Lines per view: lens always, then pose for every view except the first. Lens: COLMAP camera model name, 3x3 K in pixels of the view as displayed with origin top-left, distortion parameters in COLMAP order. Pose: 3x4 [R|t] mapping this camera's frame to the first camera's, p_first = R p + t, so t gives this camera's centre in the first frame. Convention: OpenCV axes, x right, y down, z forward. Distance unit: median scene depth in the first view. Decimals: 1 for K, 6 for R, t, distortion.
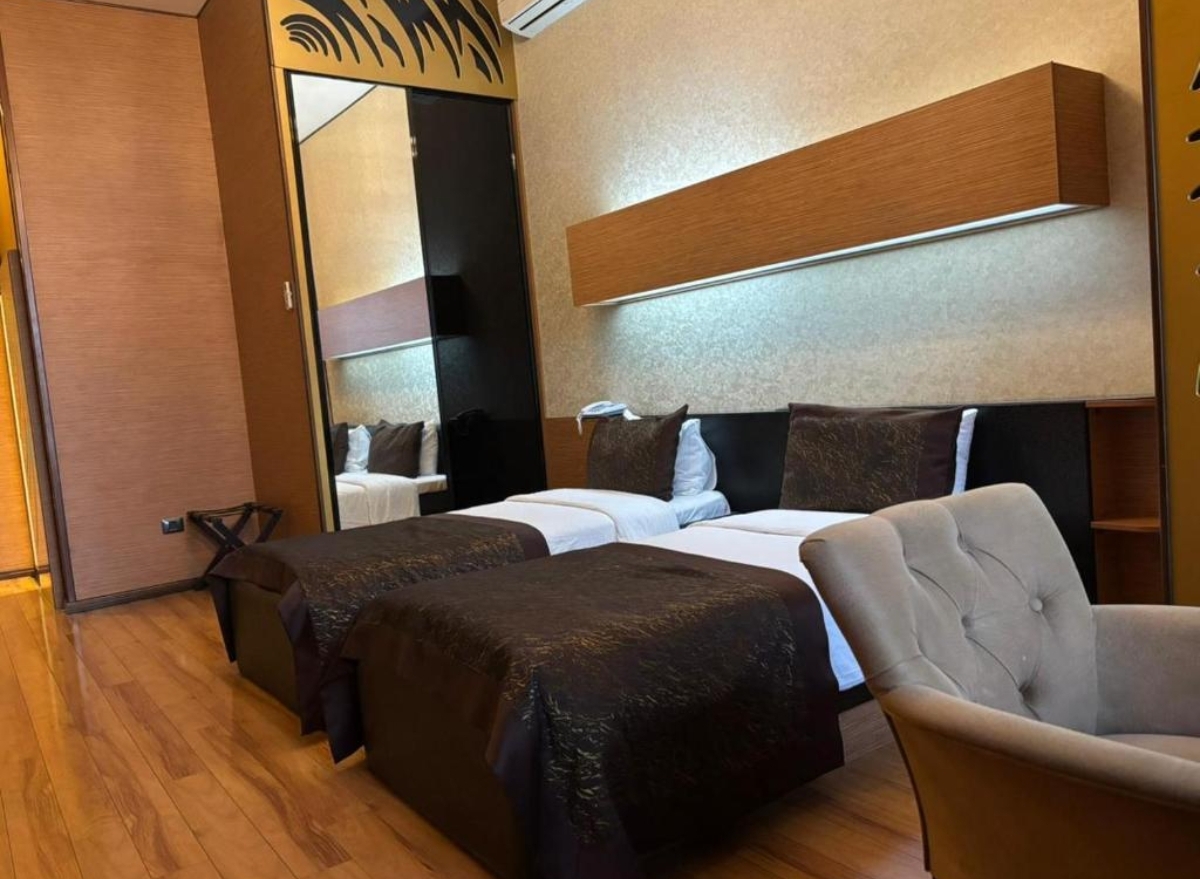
lens RADIAL K [[912.0, 0, 601.8], [0, 912.0, 442.3], [0, 0, 1]] dist [-0.004891, -0.001131]
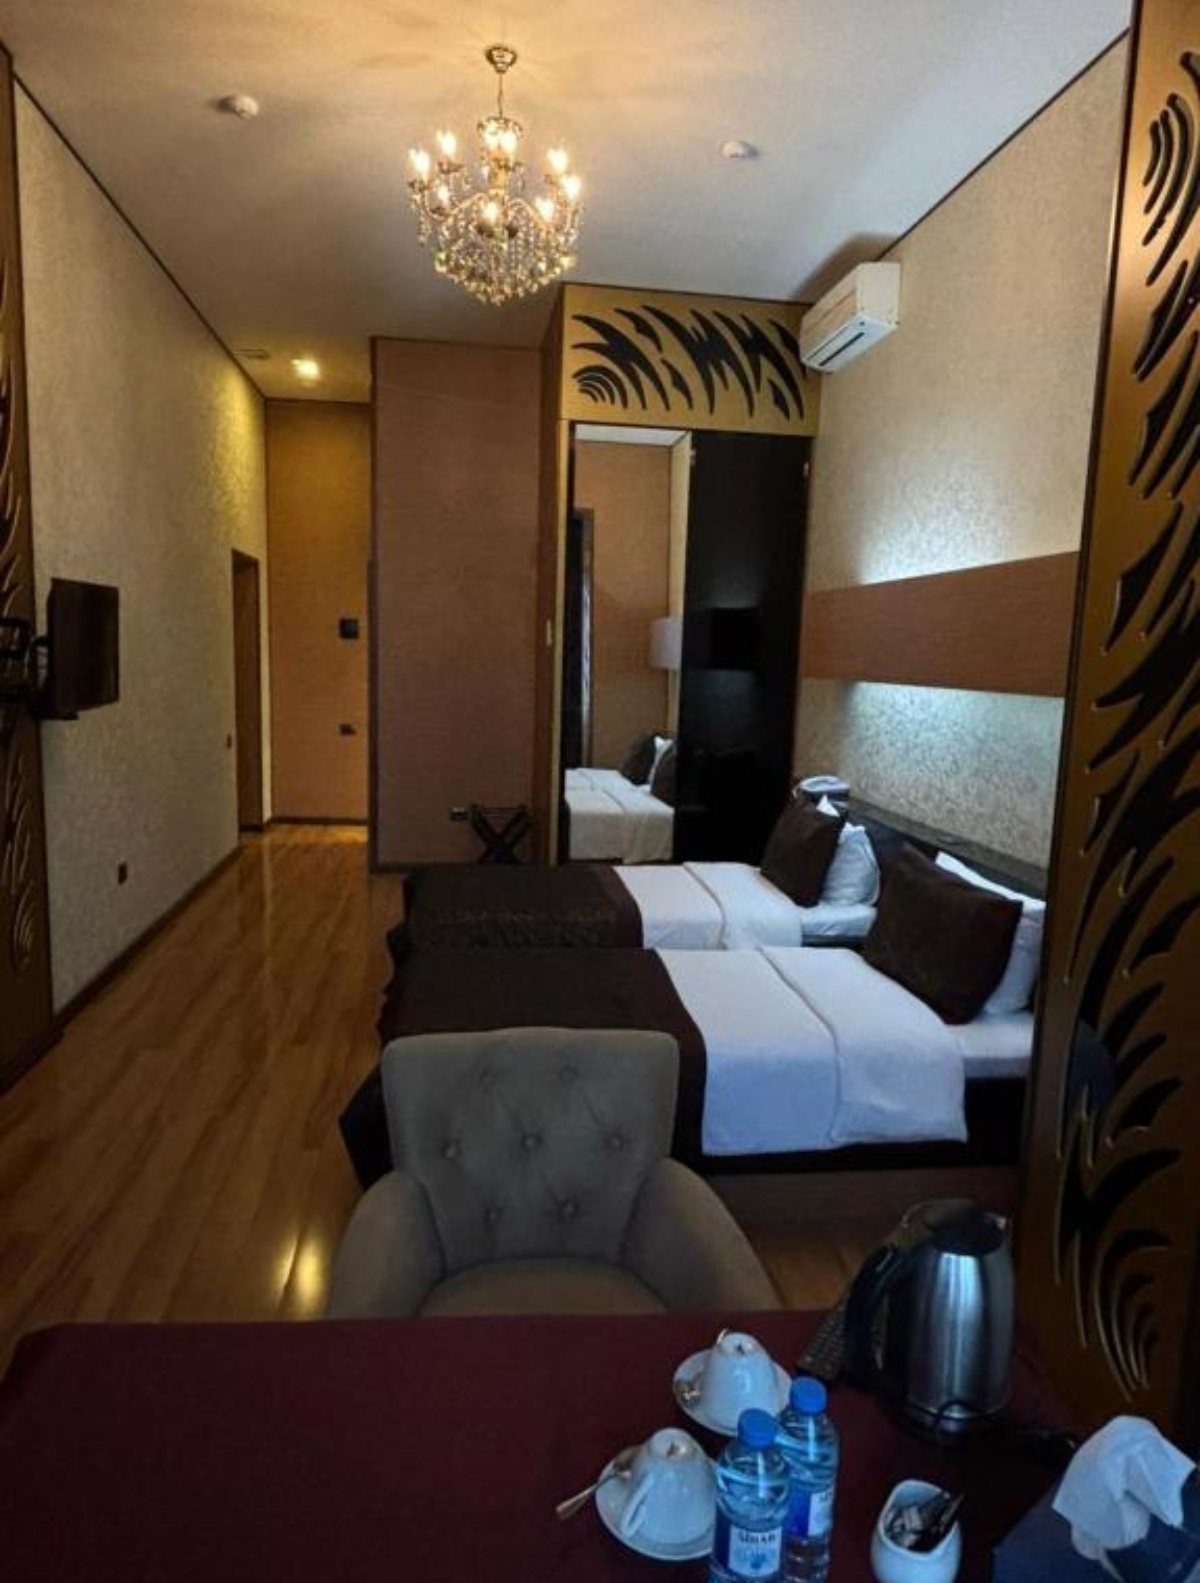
lens RADIAL K [[991.4, 0, 595.8], [0, 991.4, 786.2], [0, 0, 1]] dist [0.000832, 0.000002]
pose [[0.865810, 0.178215, -0.467561, 0.286070], [-0.142006, 0.983519, 0.111915, -0.120917], [0.479800, -0.030500, 0.876848, -0.012504]]
